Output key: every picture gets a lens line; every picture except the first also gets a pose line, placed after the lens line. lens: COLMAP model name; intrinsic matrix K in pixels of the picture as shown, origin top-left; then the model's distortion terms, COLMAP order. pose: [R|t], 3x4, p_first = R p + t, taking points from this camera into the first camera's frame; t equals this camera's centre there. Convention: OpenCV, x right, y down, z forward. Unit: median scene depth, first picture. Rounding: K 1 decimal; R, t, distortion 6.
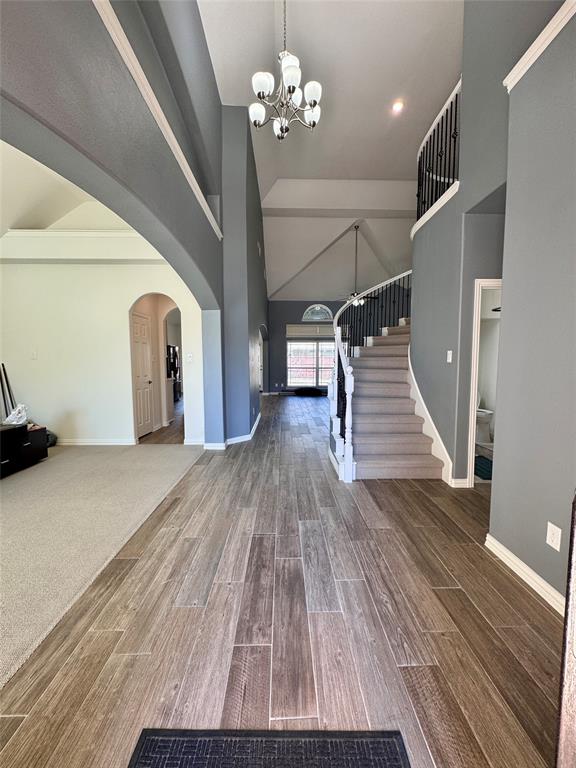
lens RADIAL K [[307.0, 0, 288.2], [0, 307.0, 384.7], [0, 0, 1]] dist [-0.002950, -0.000387]
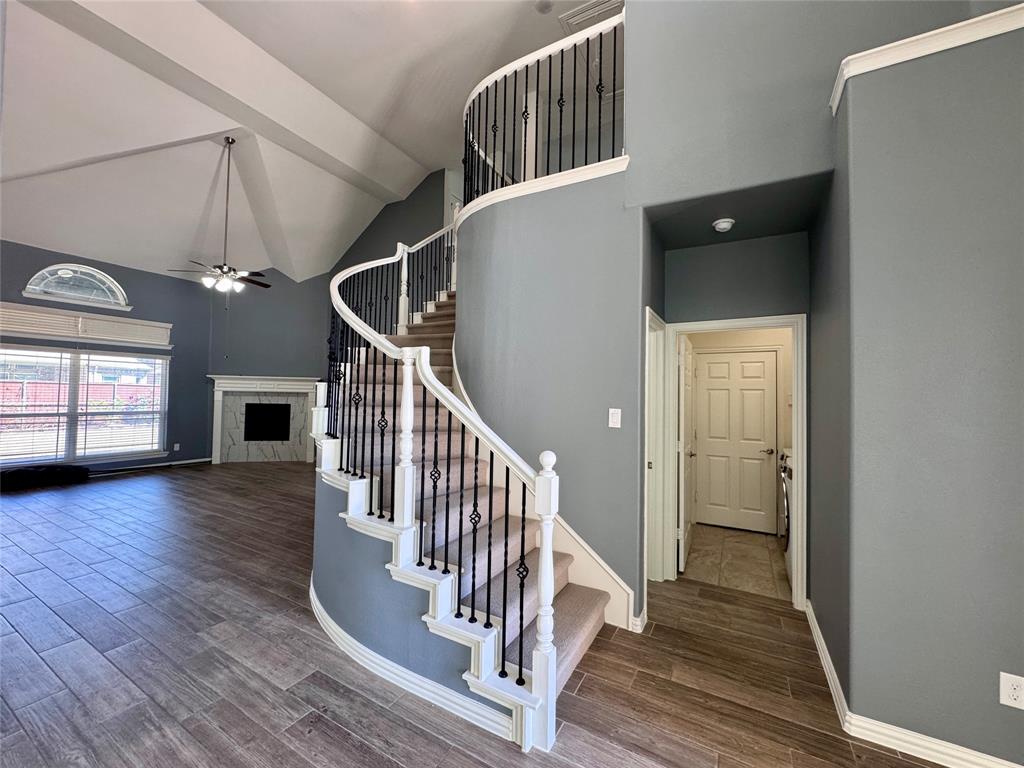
lens RADIAL K [[409.3, 0, 510.8], [0, 409.3, 384.0], [0, 0, 1]] dist [-0.002950, -0.000387]
pose [[0.505858, 0.037510, 0.861801, -0.118272], [0.044129, 0.996621, -0.069280, -0.043237], [-0.861487, 0.073076, 0.502493, 0.294151]]
